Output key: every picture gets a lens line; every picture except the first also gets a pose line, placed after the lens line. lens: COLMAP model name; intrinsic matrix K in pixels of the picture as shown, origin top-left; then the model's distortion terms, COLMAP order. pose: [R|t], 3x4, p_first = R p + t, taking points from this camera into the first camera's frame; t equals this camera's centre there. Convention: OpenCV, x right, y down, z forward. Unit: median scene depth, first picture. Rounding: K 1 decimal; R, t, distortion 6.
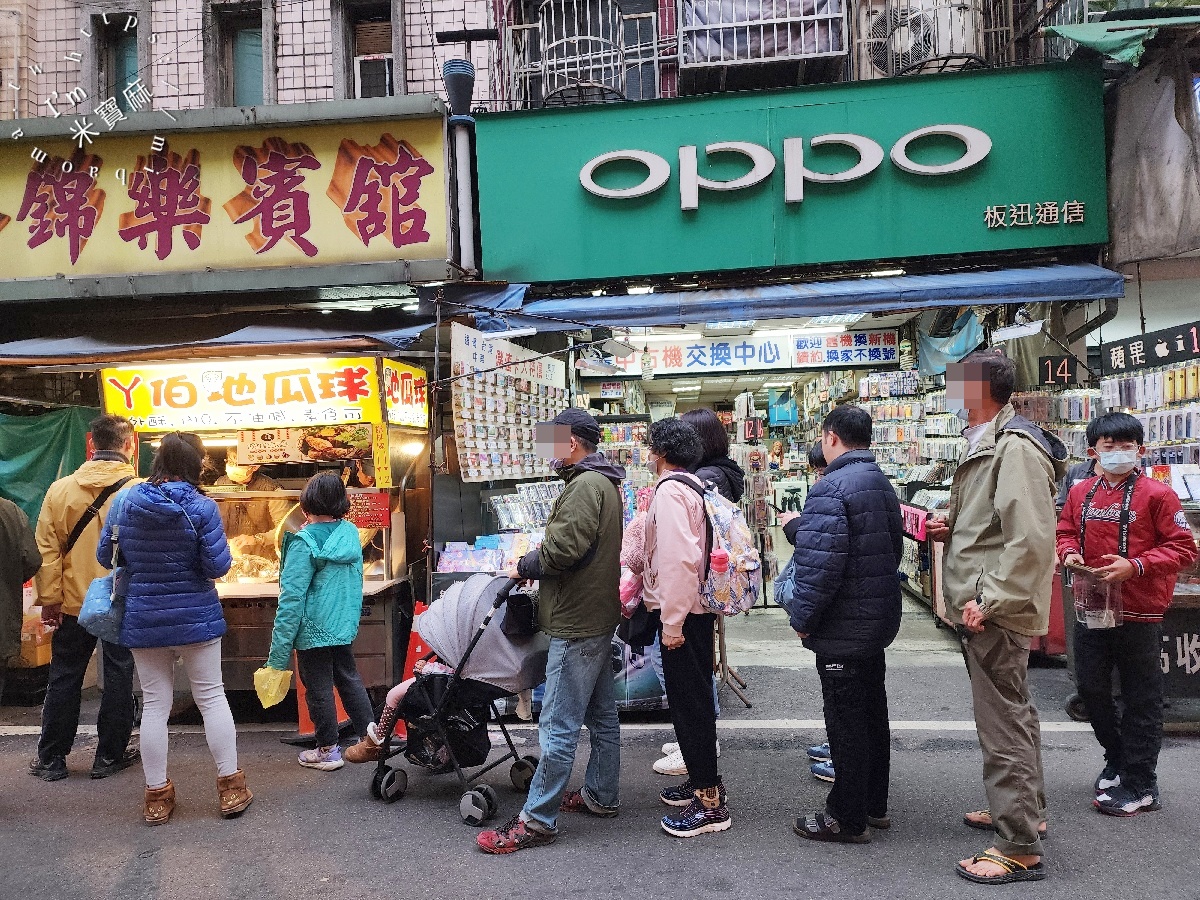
lens RADIAL K [[797.6, 0, 600.0], [0, 797.6, 449.8], [0, 0, 1]] dist [0.058588, -0.000723]
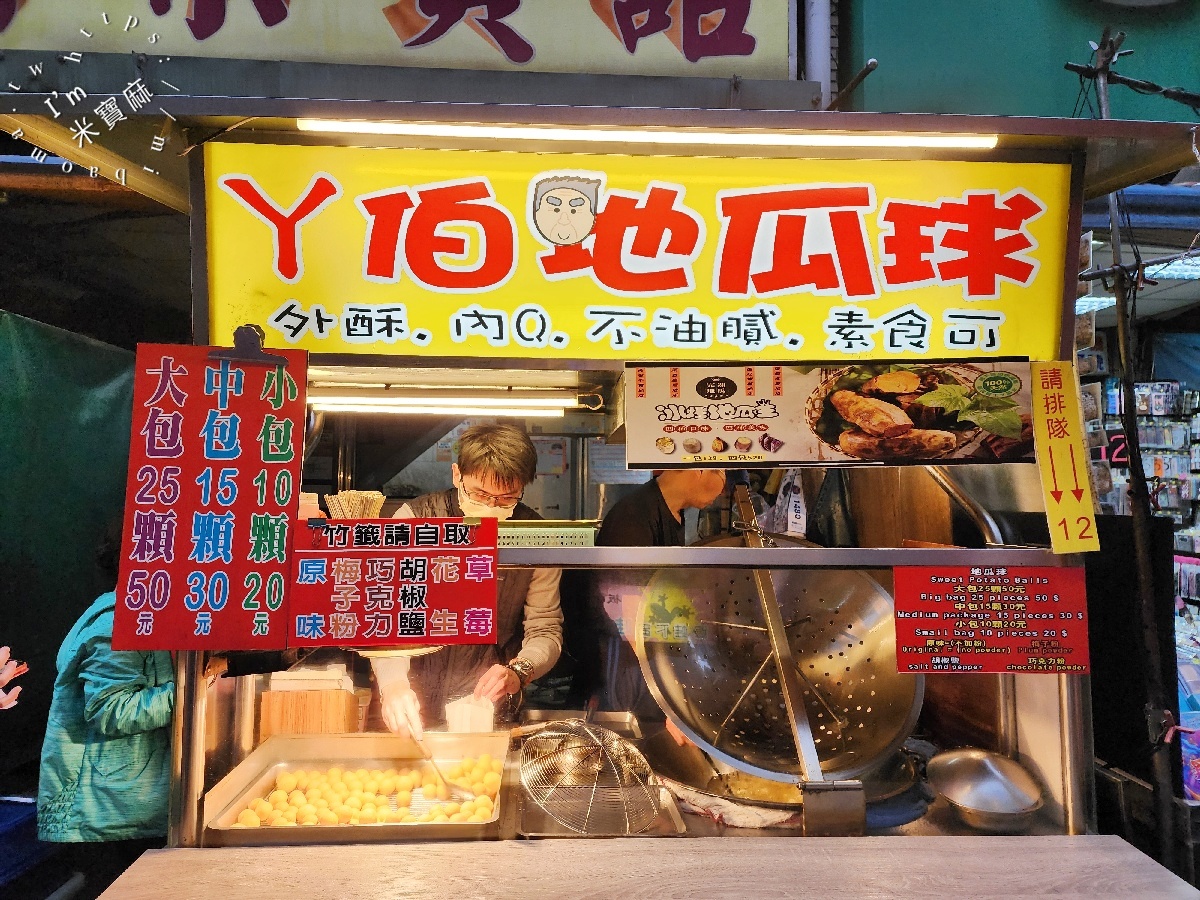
lens RADIAL K [[797.6, 0, 600.5], [0, 797.6, 449.3], [0, 0, 1]] dist [0.058588, -0.000723]
pose [[0.986695, 0.045904, 0.155968, -0.513914], [-0.041316, 0.998616, -0.032532, 0.023389], [-0.157245, 0.025655, 0.987226, 0.679193]]
